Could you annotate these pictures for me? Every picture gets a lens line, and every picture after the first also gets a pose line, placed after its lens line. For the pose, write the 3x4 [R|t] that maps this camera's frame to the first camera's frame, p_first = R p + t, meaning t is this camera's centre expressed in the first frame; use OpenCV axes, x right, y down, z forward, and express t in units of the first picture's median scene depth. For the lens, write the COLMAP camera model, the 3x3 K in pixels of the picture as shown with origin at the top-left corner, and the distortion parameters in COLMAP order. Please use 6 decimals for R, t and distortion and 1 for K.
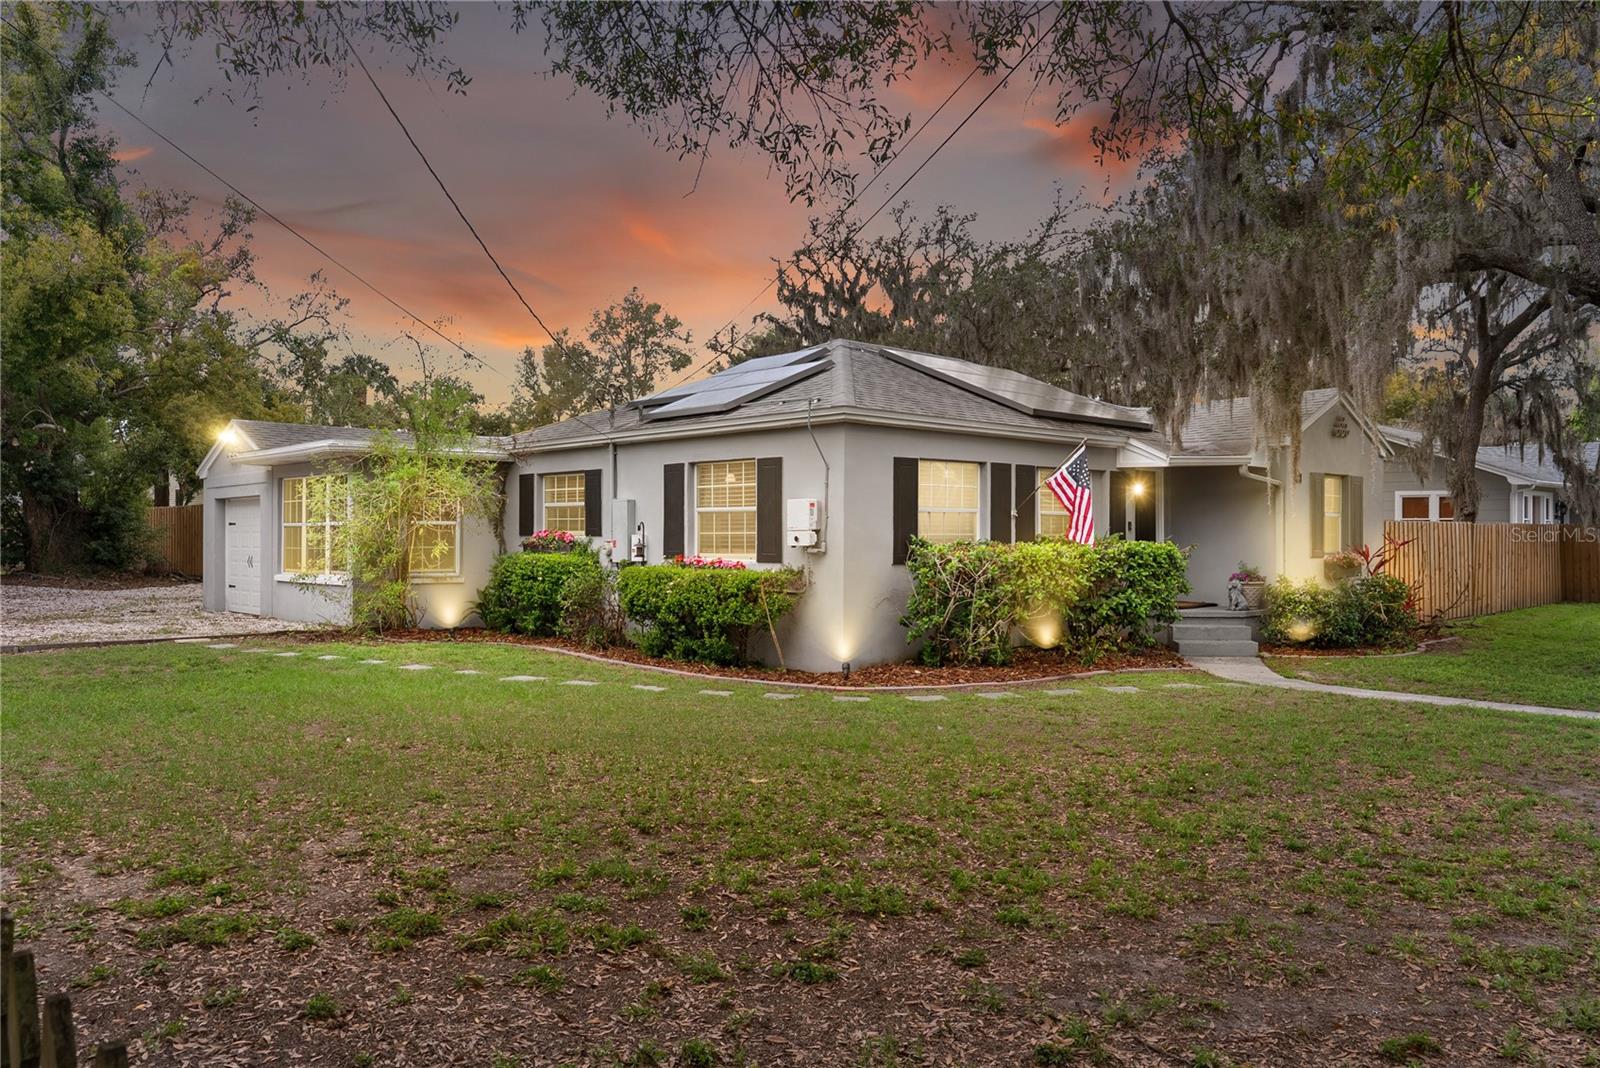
lens RADIAL K [[1204.0, 0, 768.9], [0, 1204.0, 533.7], [0, 0, 1]] dist [-0.003623, -0.001073]
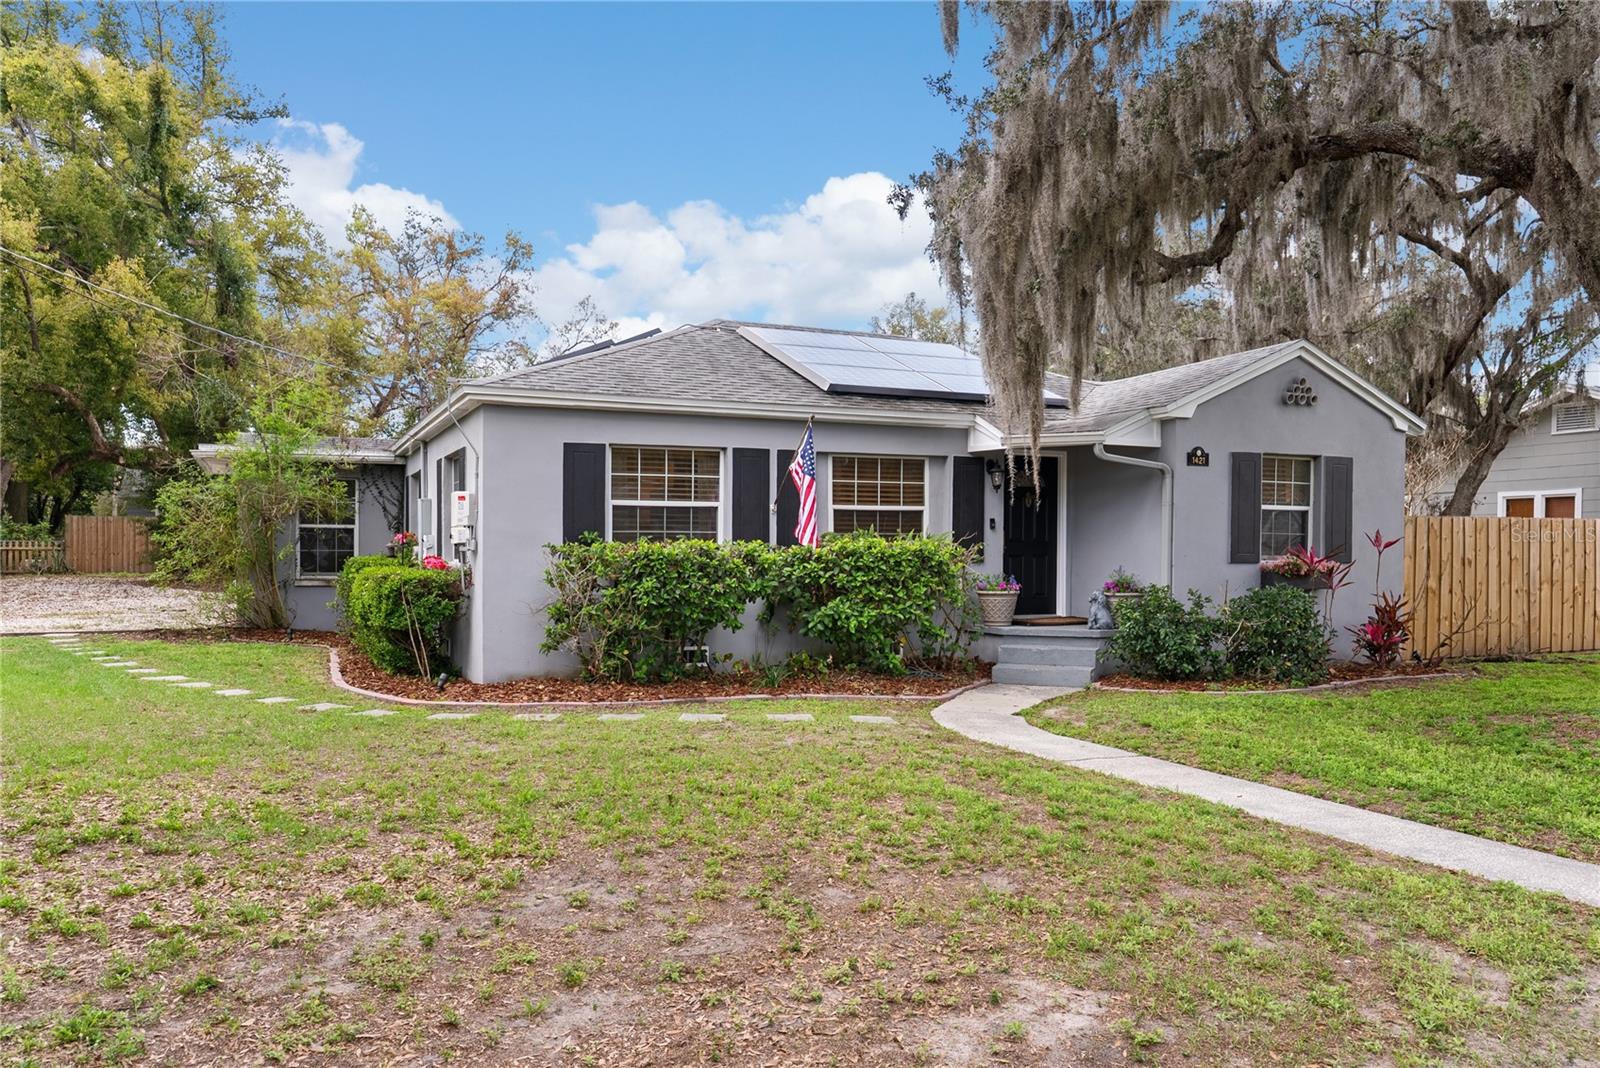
lens RADIAL K [[1179.1, 0, 794.7], [0, 1179.1, 574.0], [0, 0, 1]] dist [0.002055, -0.002056]
pose [[0.948159, 0.007394, -0.317711, 0.455344], [-0.000228, 0.999745, 0.022586, 0.010442], [0.317797, -0.021342, 0.947919, 0.207703]]
